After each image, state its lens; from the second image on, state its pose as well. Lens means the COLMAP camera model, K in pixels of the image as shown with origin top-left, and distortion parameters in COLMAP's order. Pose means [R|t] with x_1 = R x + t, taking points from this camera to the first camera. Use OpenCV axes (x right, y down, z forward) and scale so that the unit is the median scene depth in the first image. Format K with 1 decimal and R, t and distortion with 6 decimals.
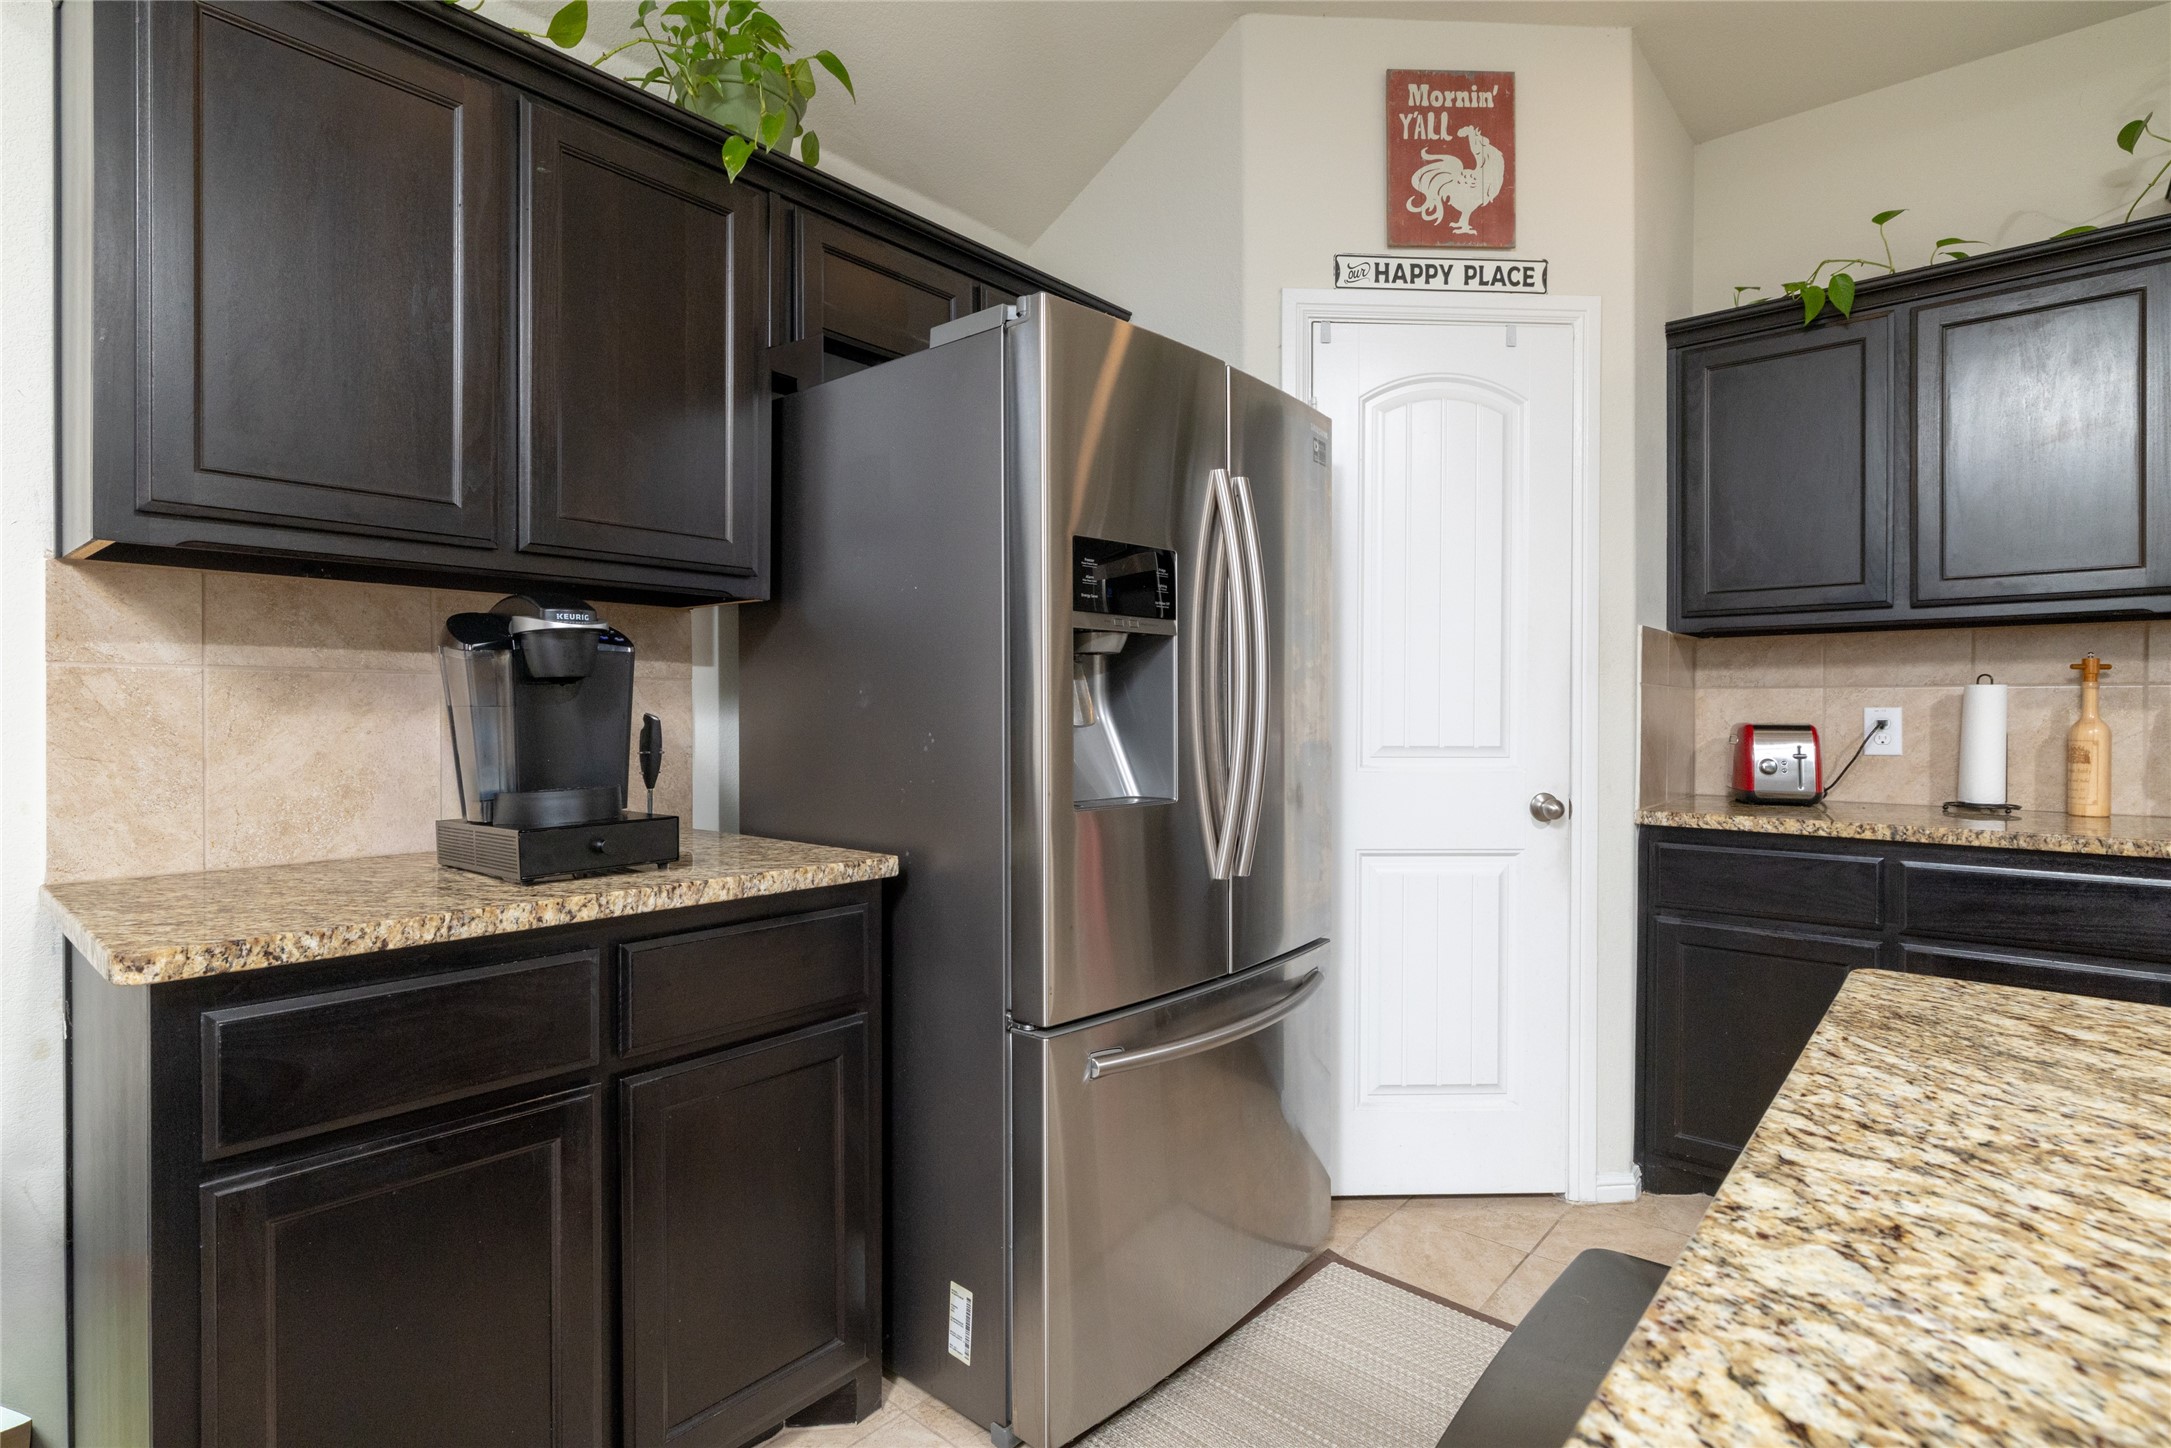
lens RADIAL K [[1067.3, 0, 1079.5], [0, 1067.3, 720.2], [0, 0, 1]] dist [-0.001436, 0.000789]
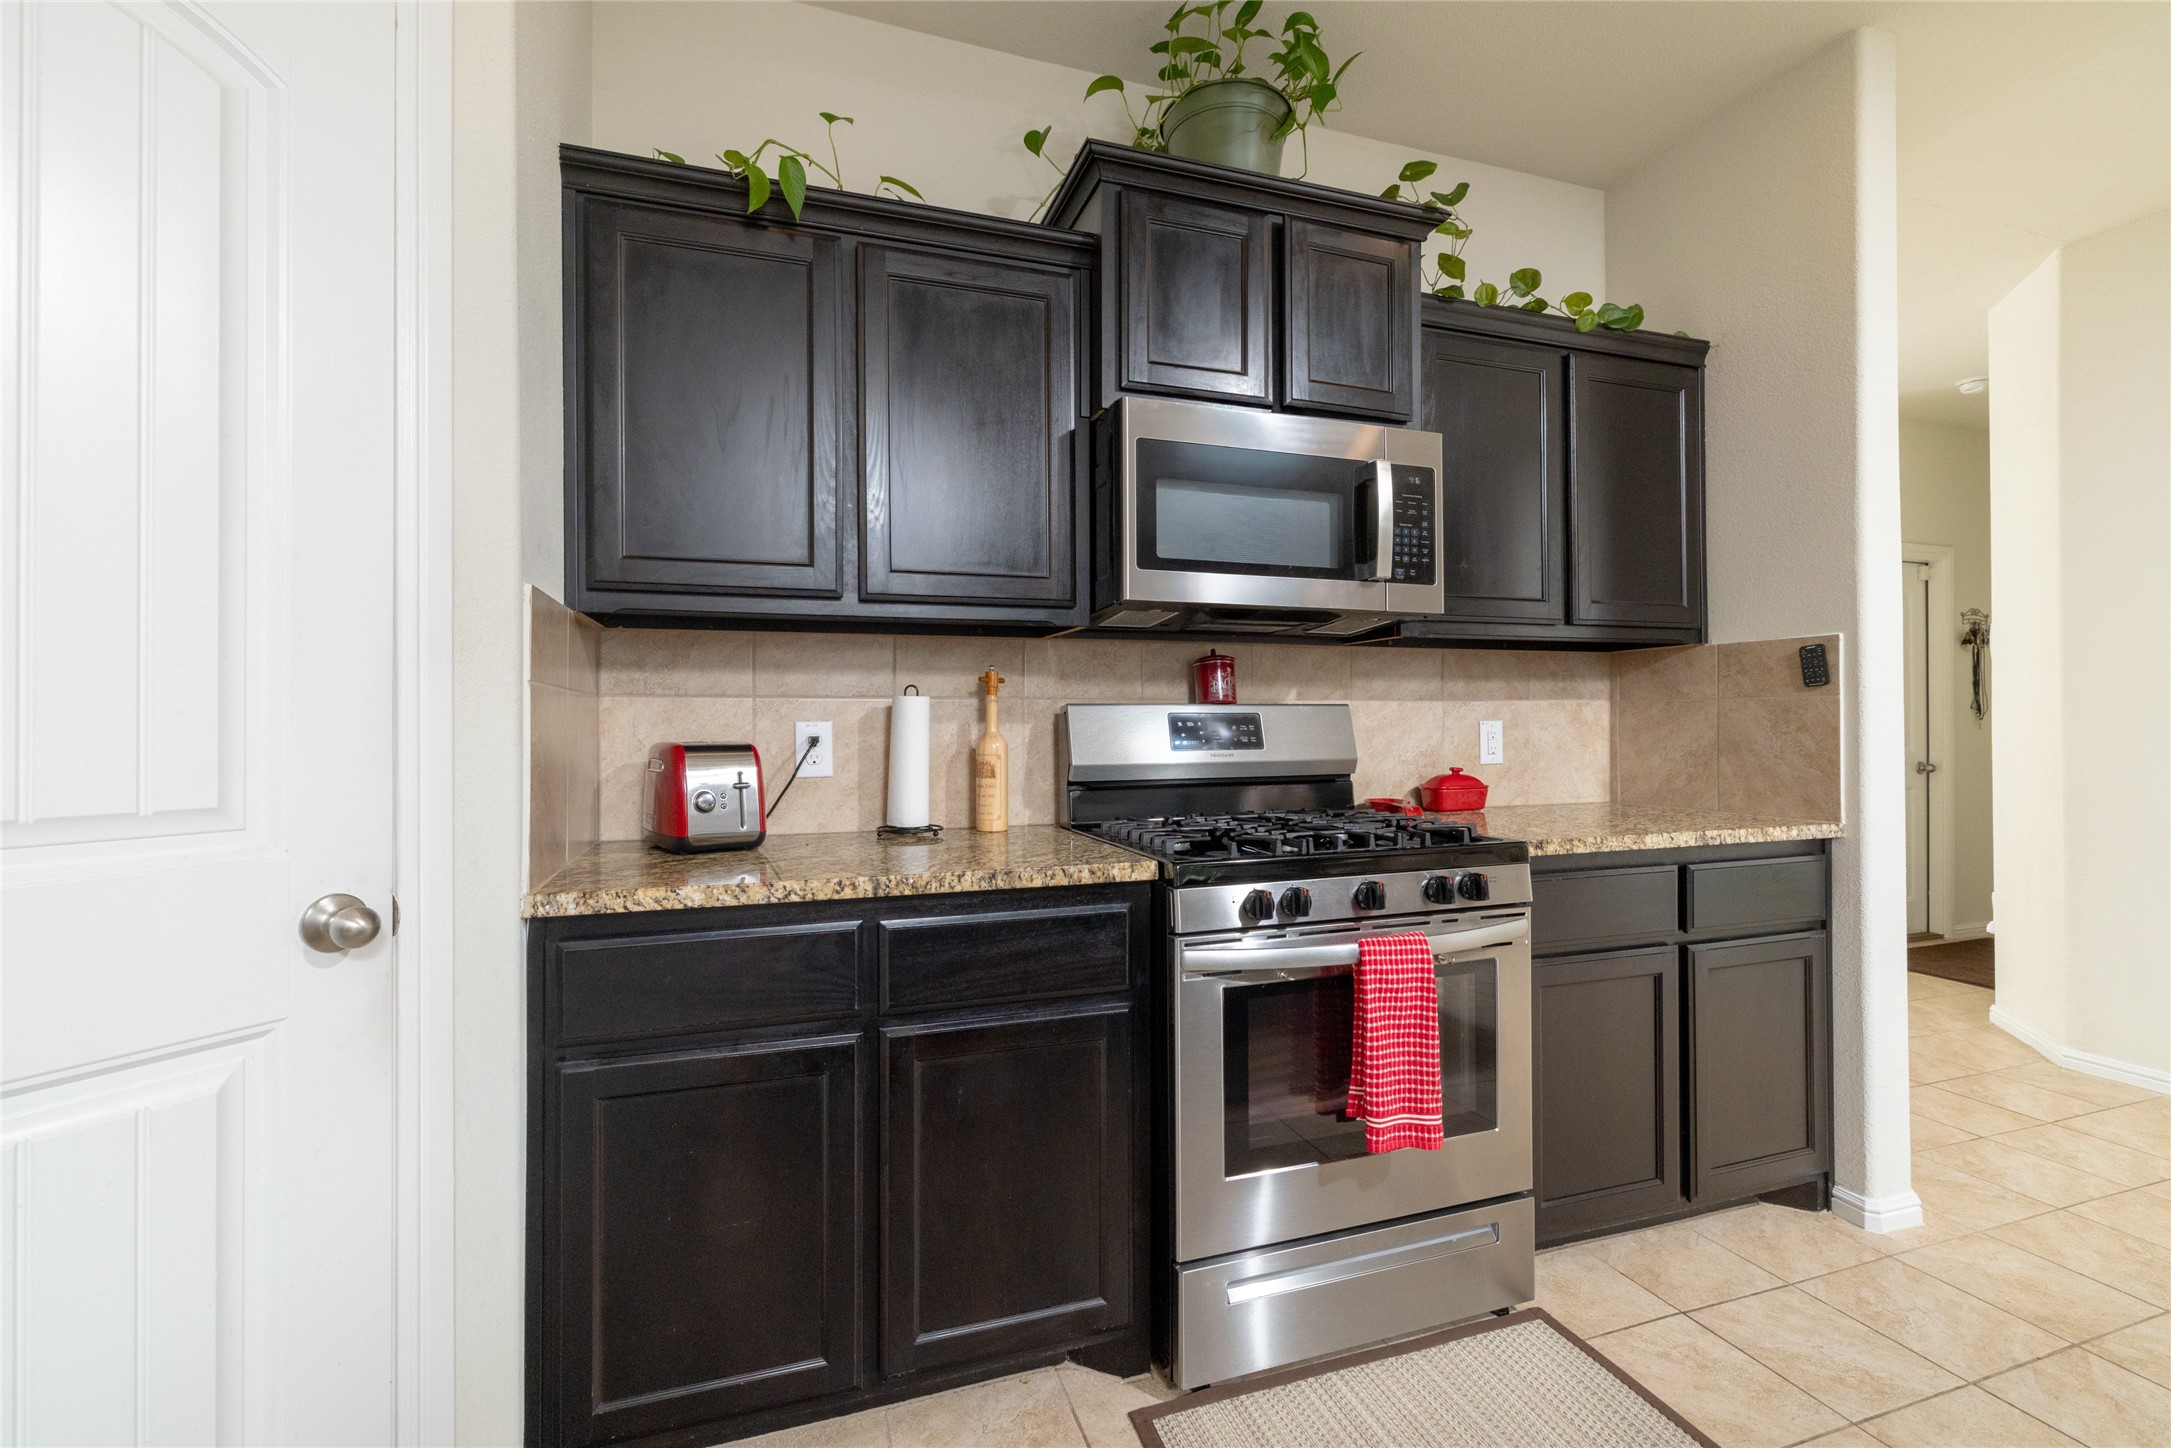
lens RADIAL K [[931.7, 0, 1080.9], [0, 931.7, 718.7], [0, 0, 1]] dist [-0.000669, 0.000184]
pose [[0.506193, 0.001539, 0.862419, 0.239417], [0.012167, 0.999886, -0.008926, -0.005419], [-0.862334, 0.015011, 0.506117, 0.484067]]
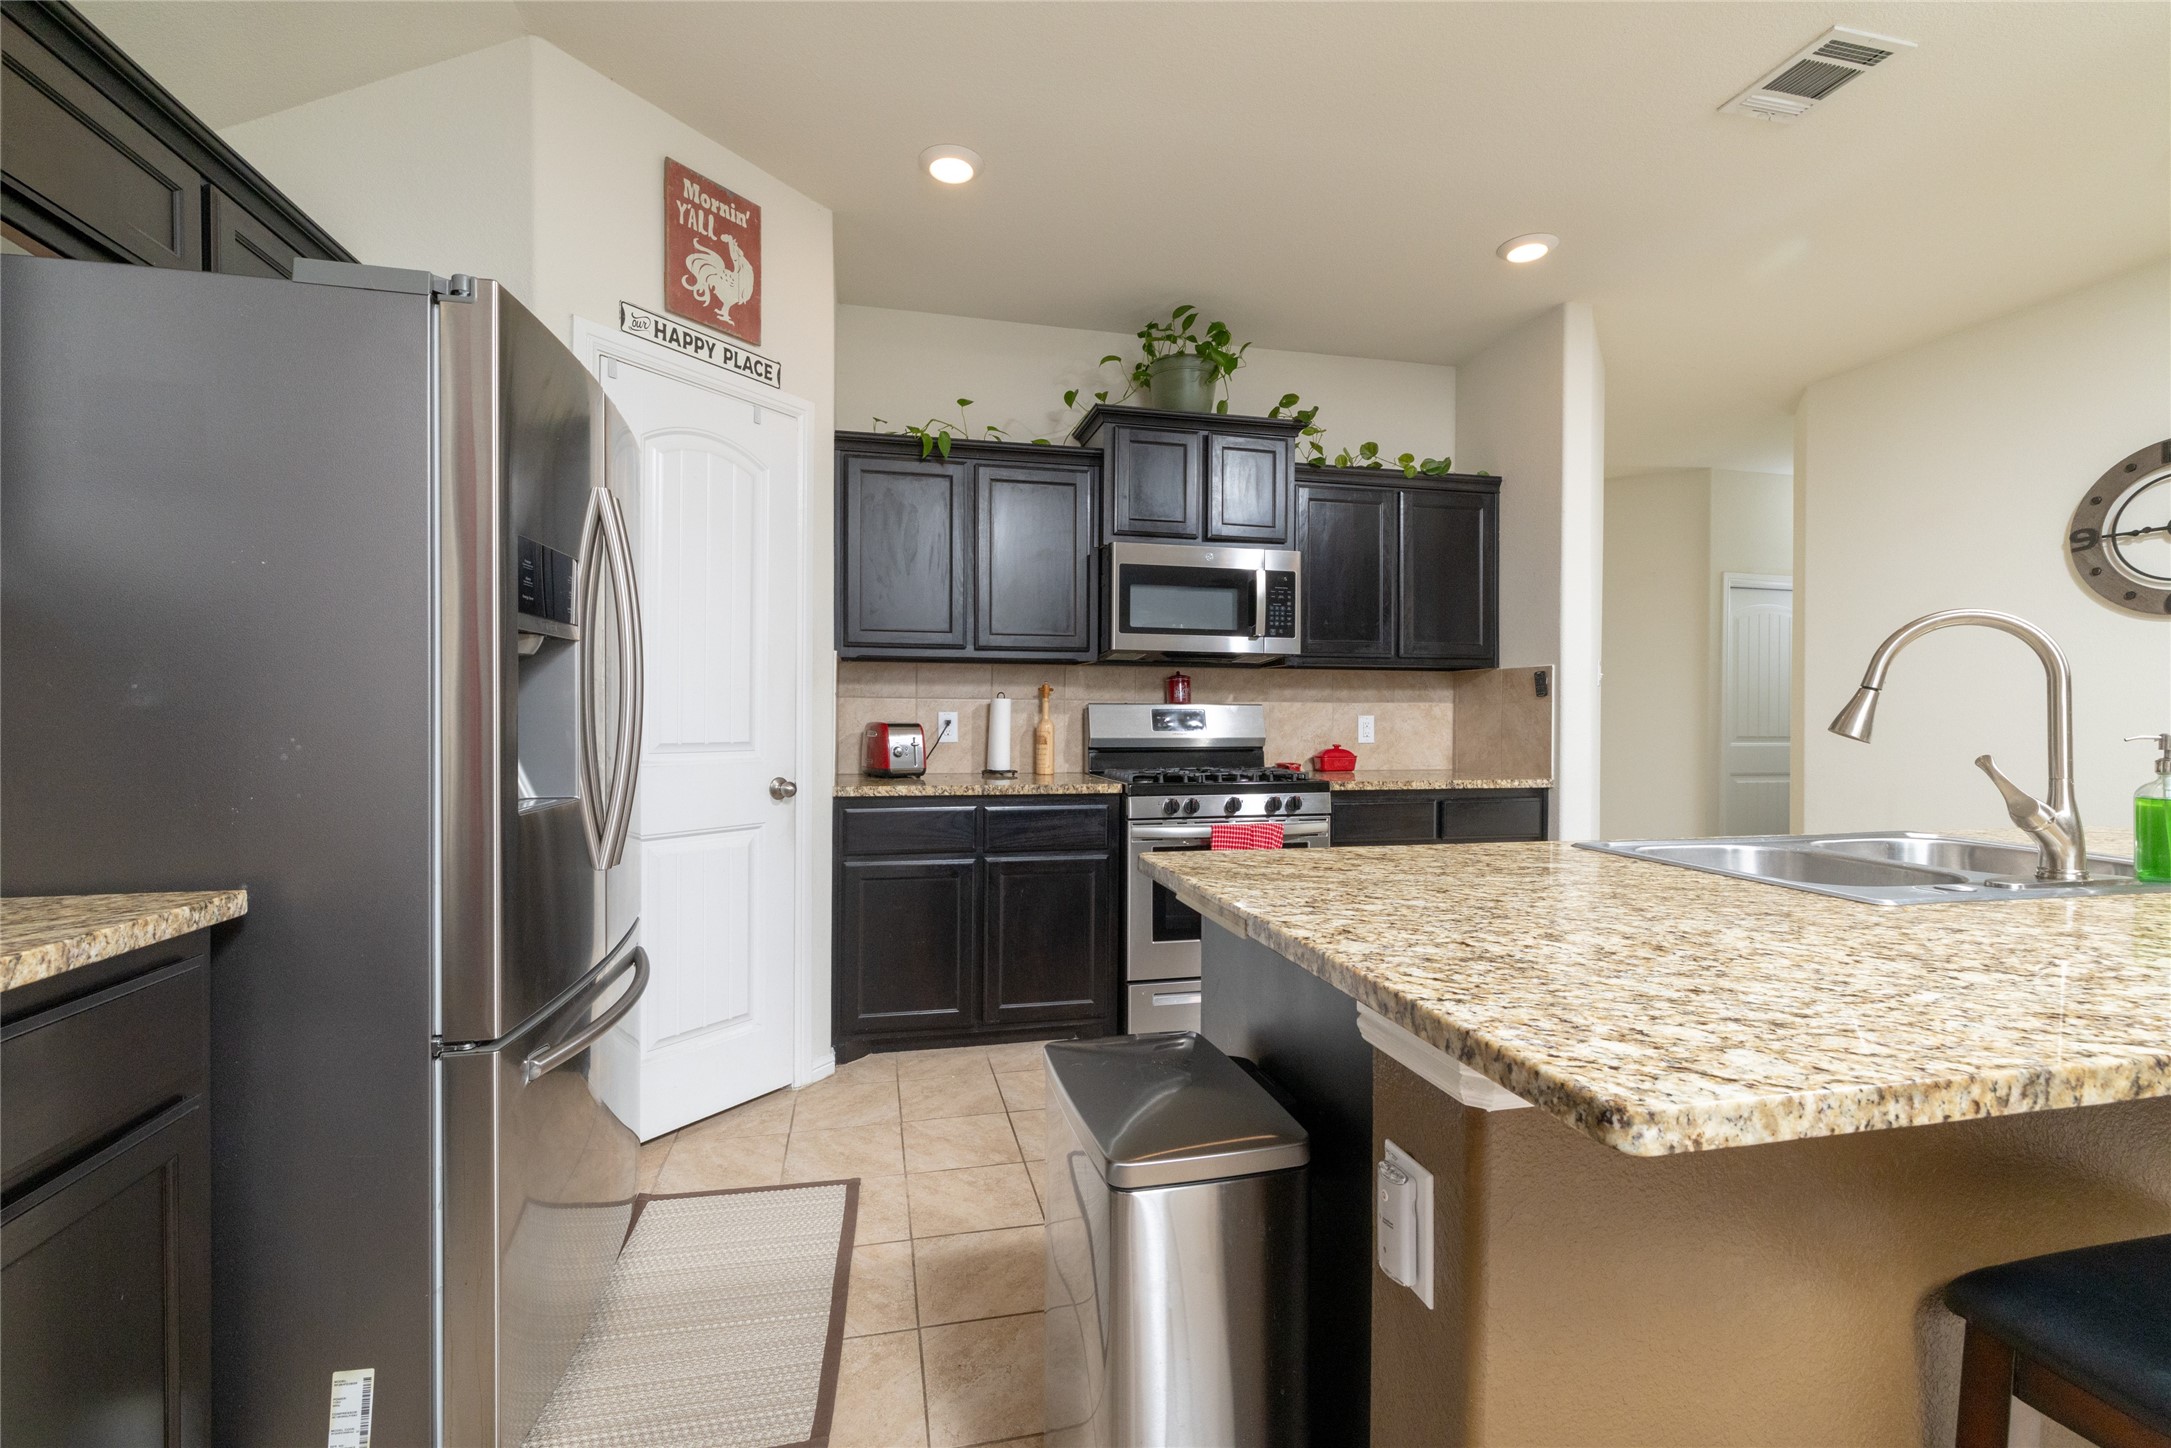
lens RADIAL K [[931.7, 0, 1080.9], [0, 931.7, 718.7], [0, 0, 1]] dist [-0.000669, 0.000184]
pose [[0.588010, -0.000888, 0.808853, -0.261160], [0.001308, 0.999999, 0.000147, -0.002052], [-0.808852, 0.000972, 0.588011, 0.046160]]
